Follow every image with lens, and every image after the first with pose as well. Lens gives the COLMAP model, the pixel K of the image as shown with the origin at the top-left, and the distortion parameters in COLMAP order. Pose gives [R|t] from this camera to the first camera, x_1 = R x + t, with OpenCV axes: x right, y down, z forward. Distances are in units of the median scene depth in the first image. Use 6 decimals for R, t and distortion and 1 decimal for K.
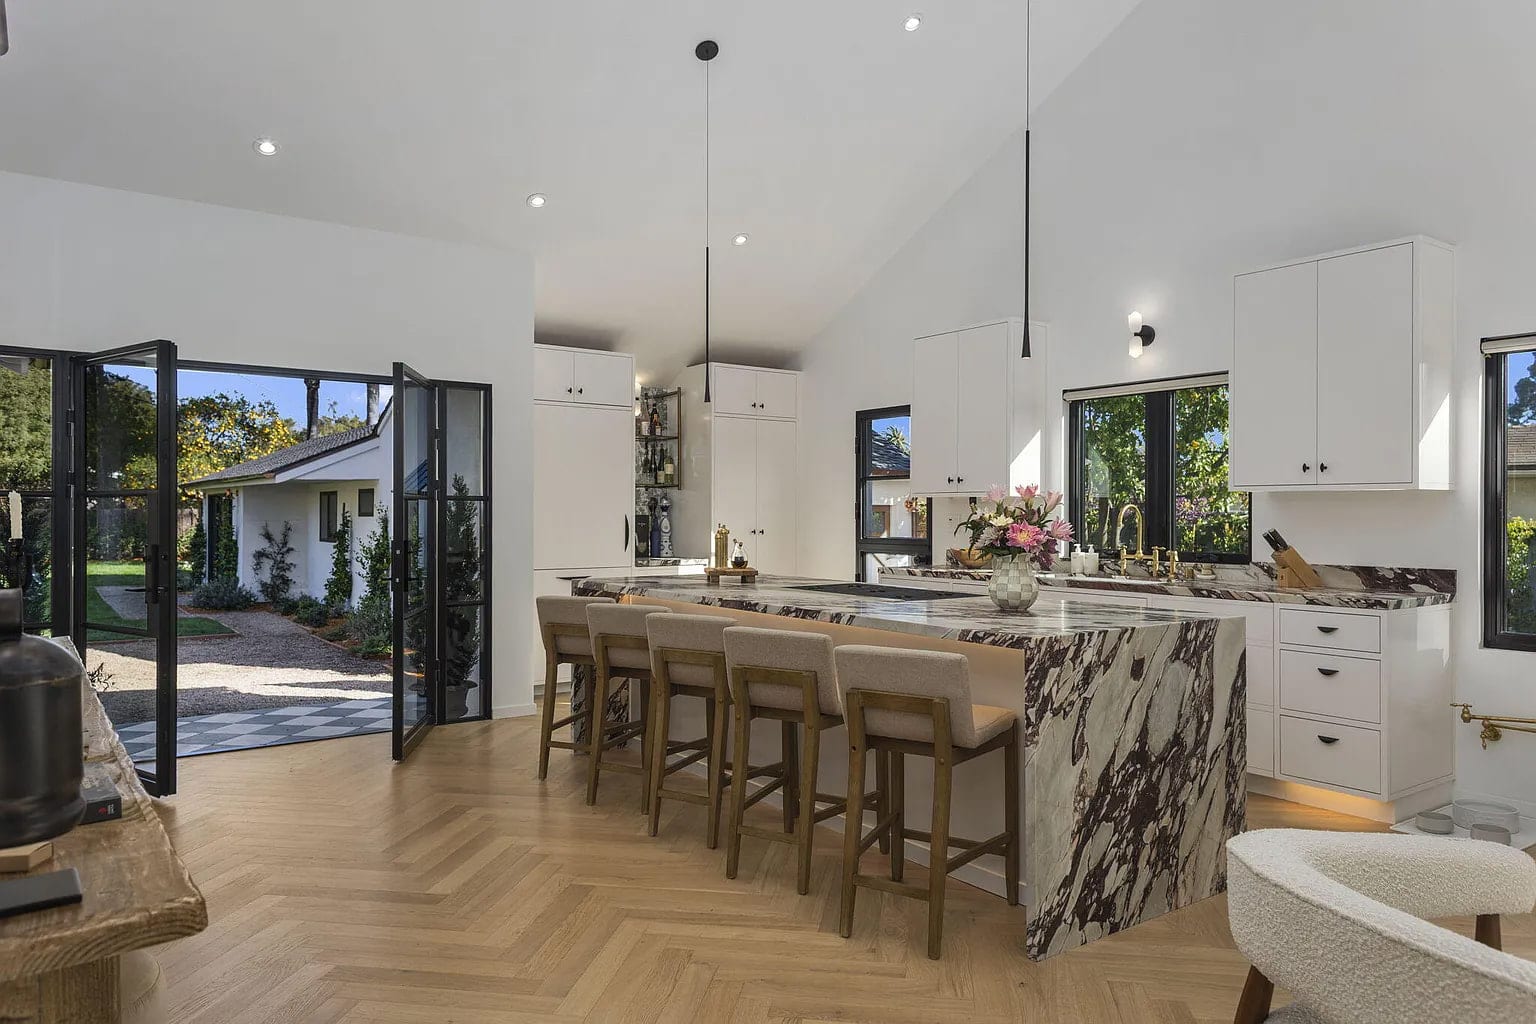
lens RADIAL K [[1036.7, 0, 767.5], [0, 1036.7, 511.2], [0, 0, 1]] dist [0.020565, 0.000813]
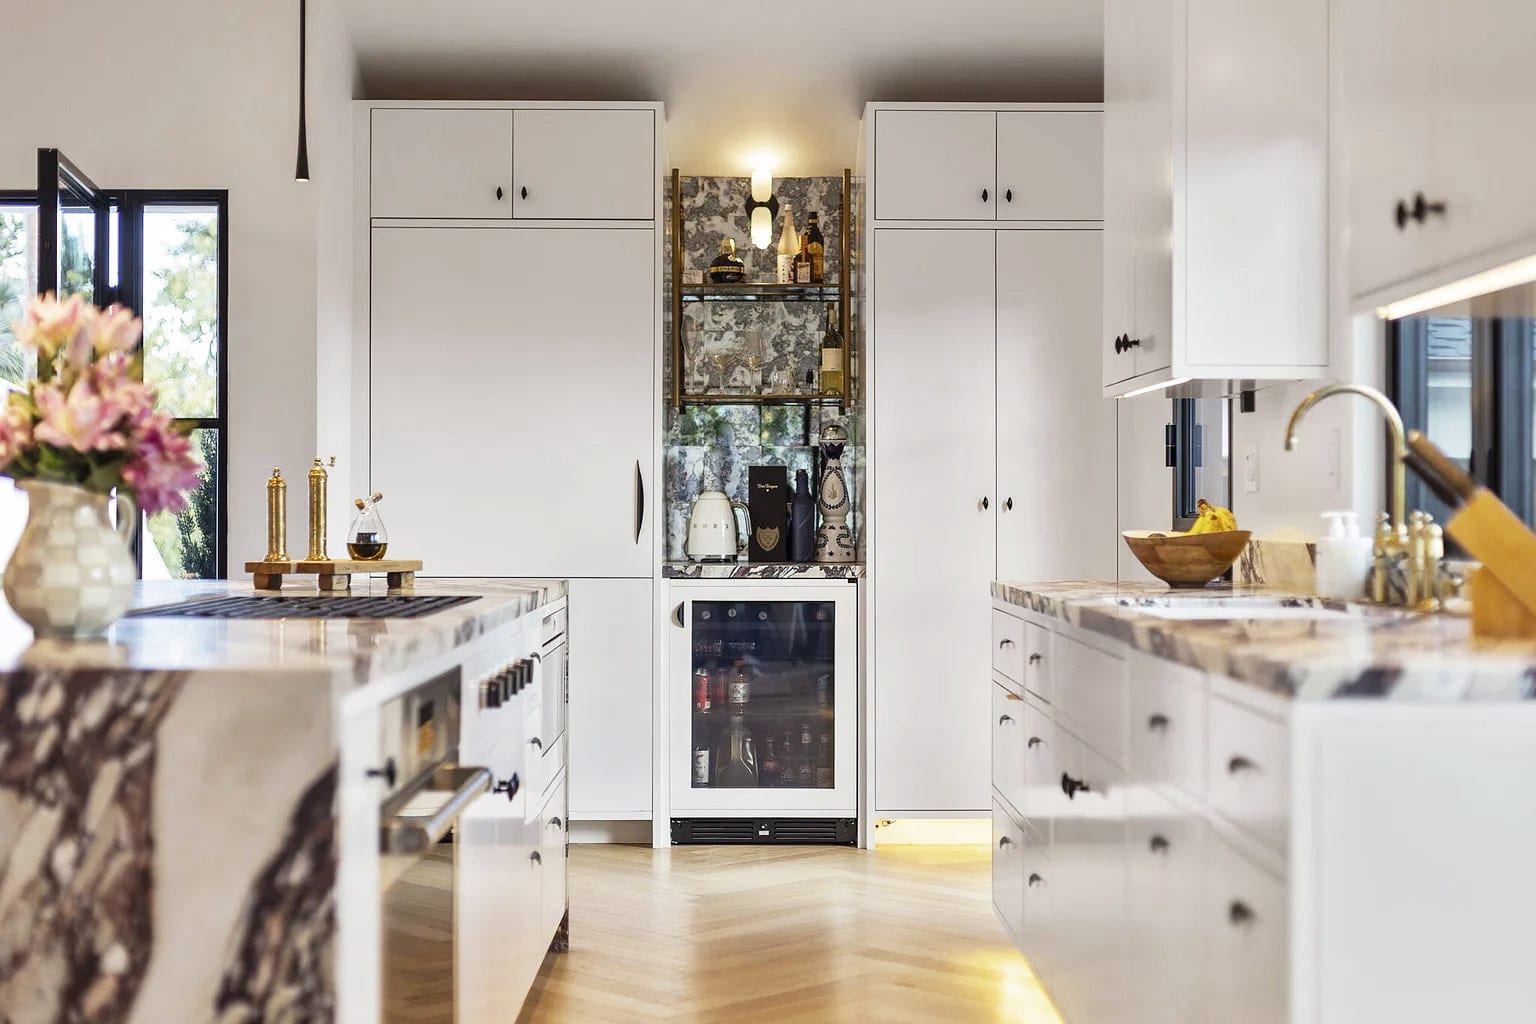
lens RADIAL K [[2207.9, 0, 768.1], [0, 2207.9, 515.7], [0, 0, 1]] dist [0.010463, 0.000000]
pose [[0.809841, -0.000500, -0.586650, 1.026871], [0.000975, 0.999999, 0.000494, 0.057823], [0.586649, -0.000972, 0.809841, 0.566765]]
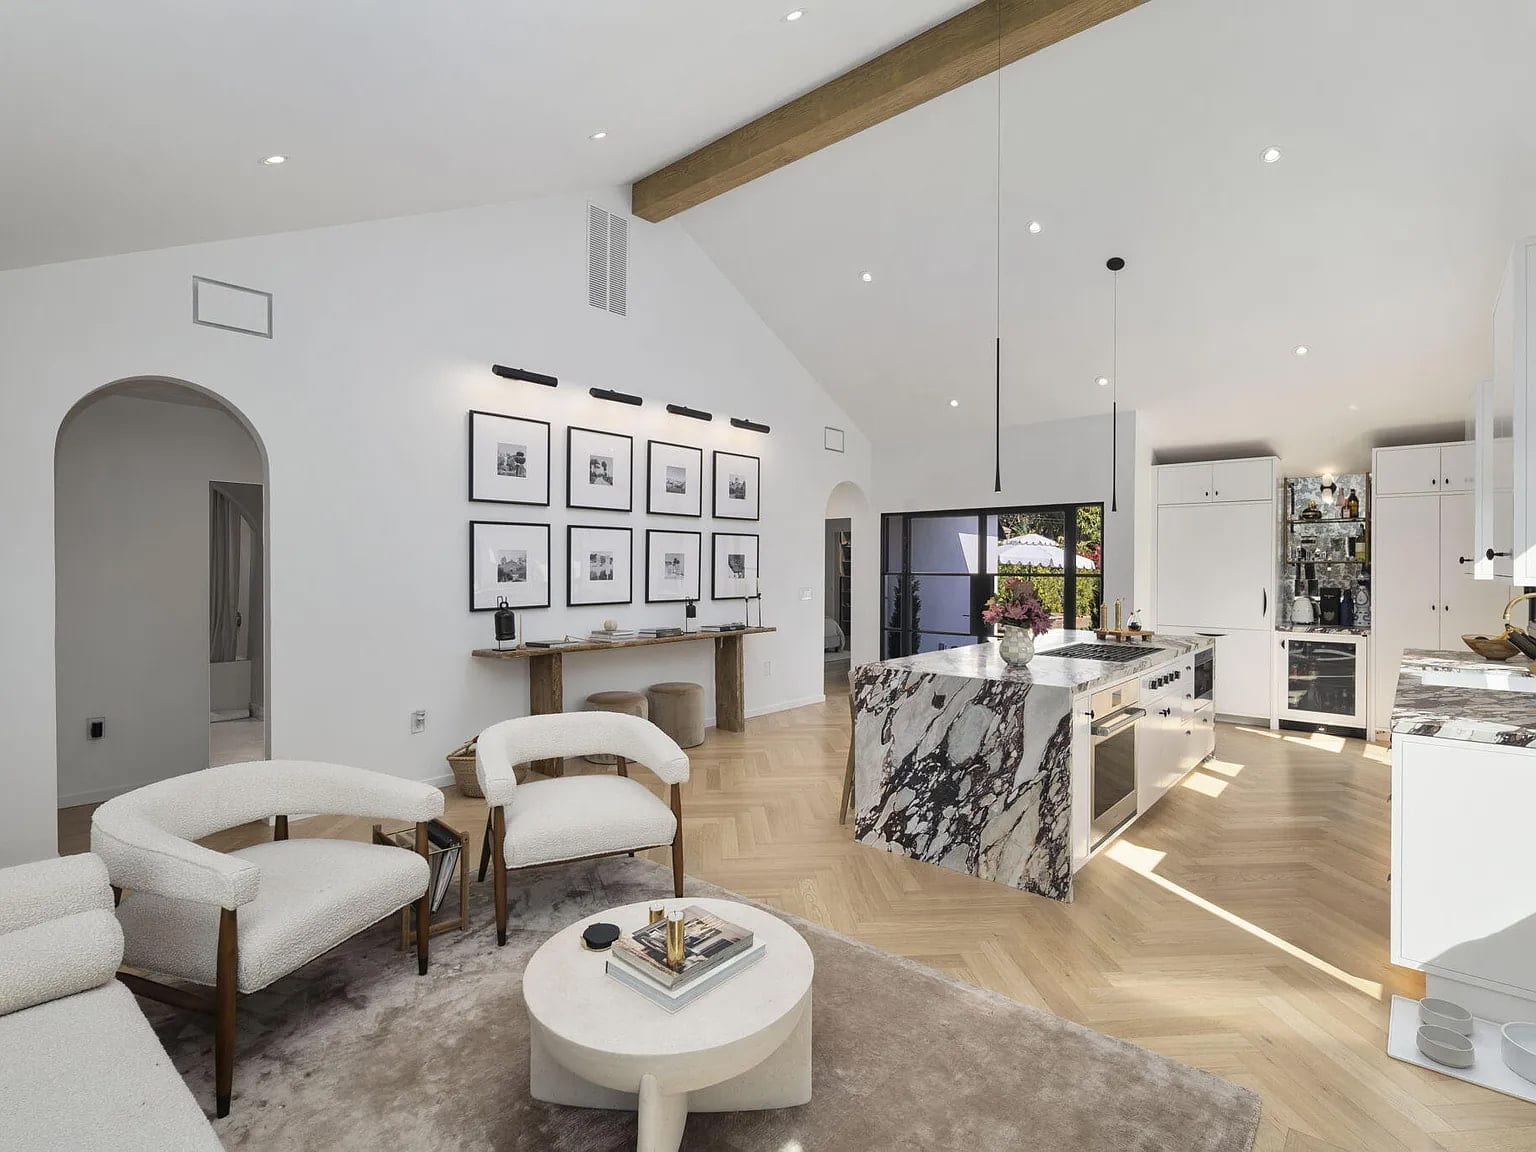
lens RADIAL K [[758.0, 0, 766.1], [0, 758.0, 575.5], [0, 0, 1]] dist [0.006348, 0.001093]
pose [[0.225618, 0.008220, -0.974181, 1.334637], [0.000360, 0.999964, 0.008521, -0.042304], [0.974216, -0.002273, 0.225607, 0.478890]]
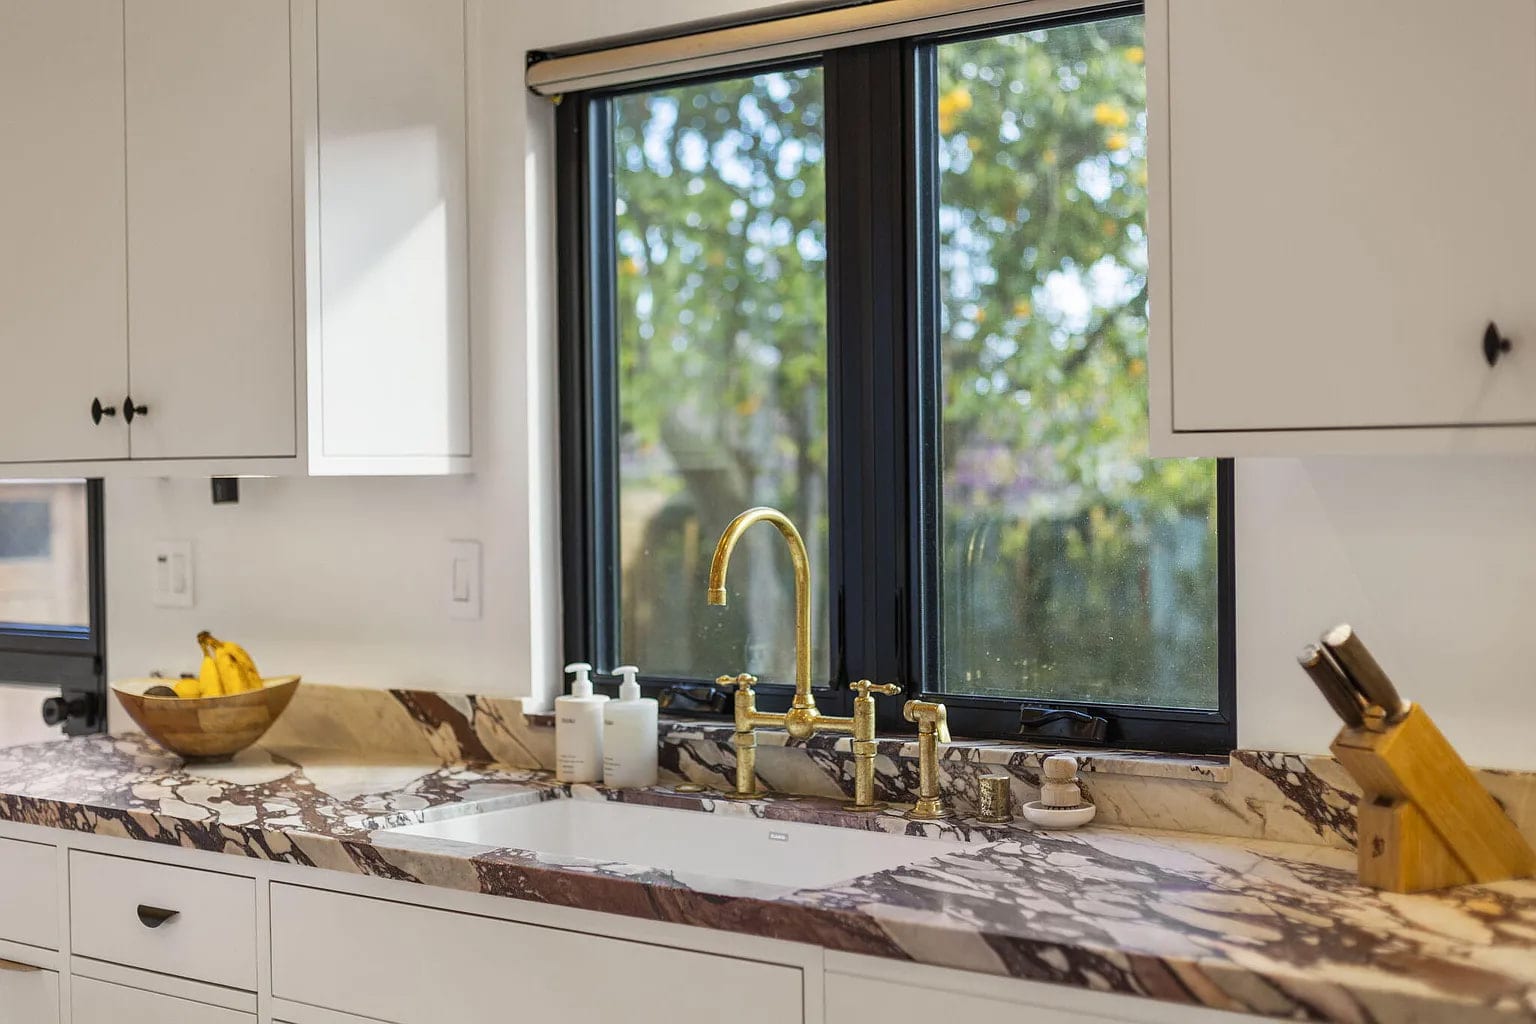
lens RADIAL K [[2207.9, 0, 770.2], [0, 2207.9, 511.2], [0, 0, 1]] dist [0.010463, 0.000000]
pose [[0.963010, -0.019078, 0.268789, 0.363336], [0.014189, 0.999697, 0.020121, -0.027028], [-0.269091, -0.015563, 0.962989, 0.865651]]
